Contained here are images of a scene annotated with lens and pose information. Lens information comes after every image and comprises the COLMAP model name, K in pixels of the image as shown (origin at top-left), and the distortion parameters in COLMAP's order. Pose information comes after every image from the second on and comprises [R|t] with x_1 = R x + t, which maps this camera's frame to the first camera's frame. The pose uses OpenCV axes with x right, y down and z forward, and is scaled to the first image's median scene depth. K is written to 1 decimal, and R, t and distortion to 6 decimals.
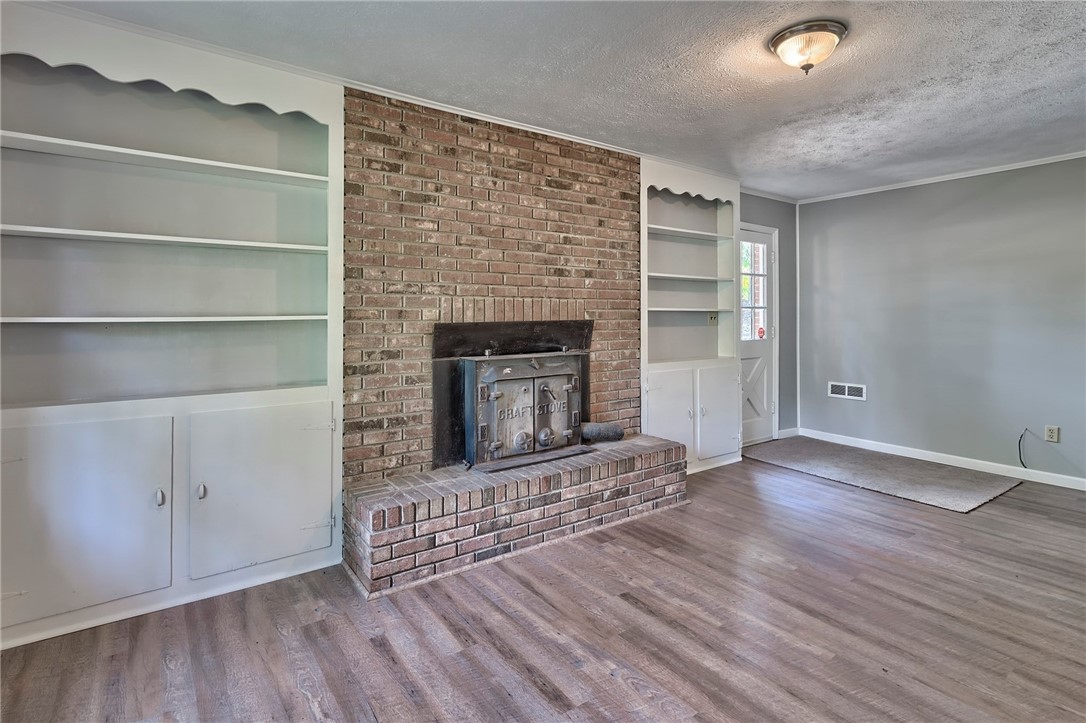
lens RADIAL K [[517.8, 0, 539.9], [0, 517.8, 318.4], [0, 0, 1]] dist [-0.000135, -0.001118]
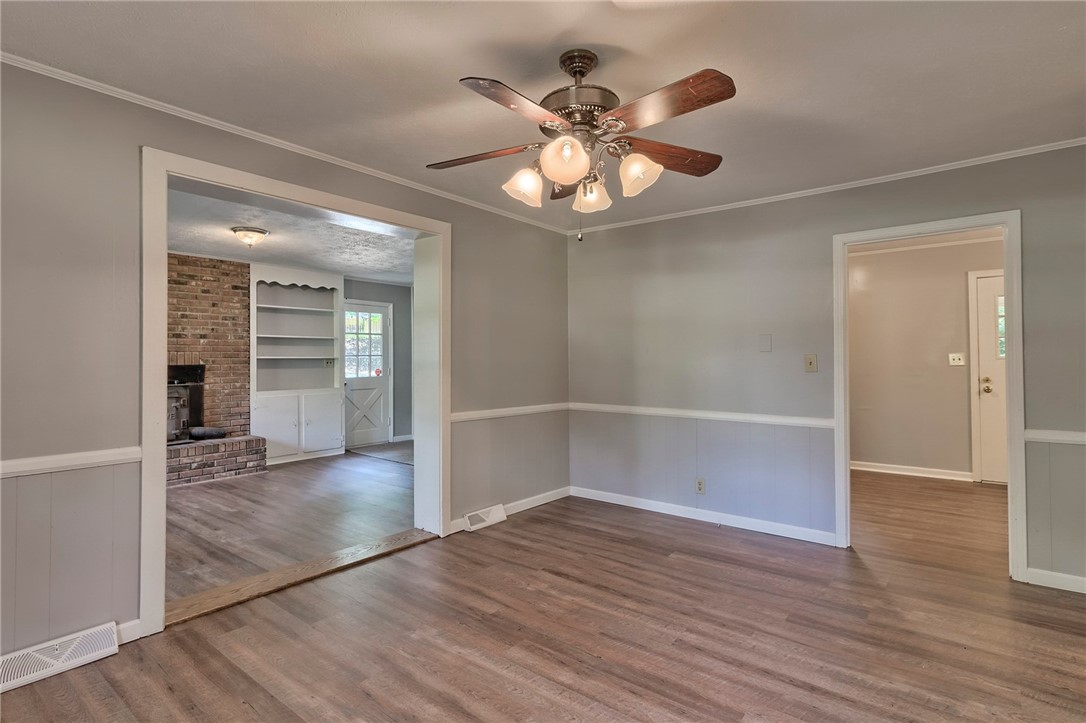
lens RADIAL K [[517.8, 0, 532.2], [0, 517.8, 353.0], [0, 0, 1]] dist [-0.000135, -0.001118]
pose [[0.959530, -0.000052, 0.281606, 0.631829], [0.004856, 0.999854, -0.016361, -0.001542], [-0.281564, 0.017066, 0.959391, -0.855351]]
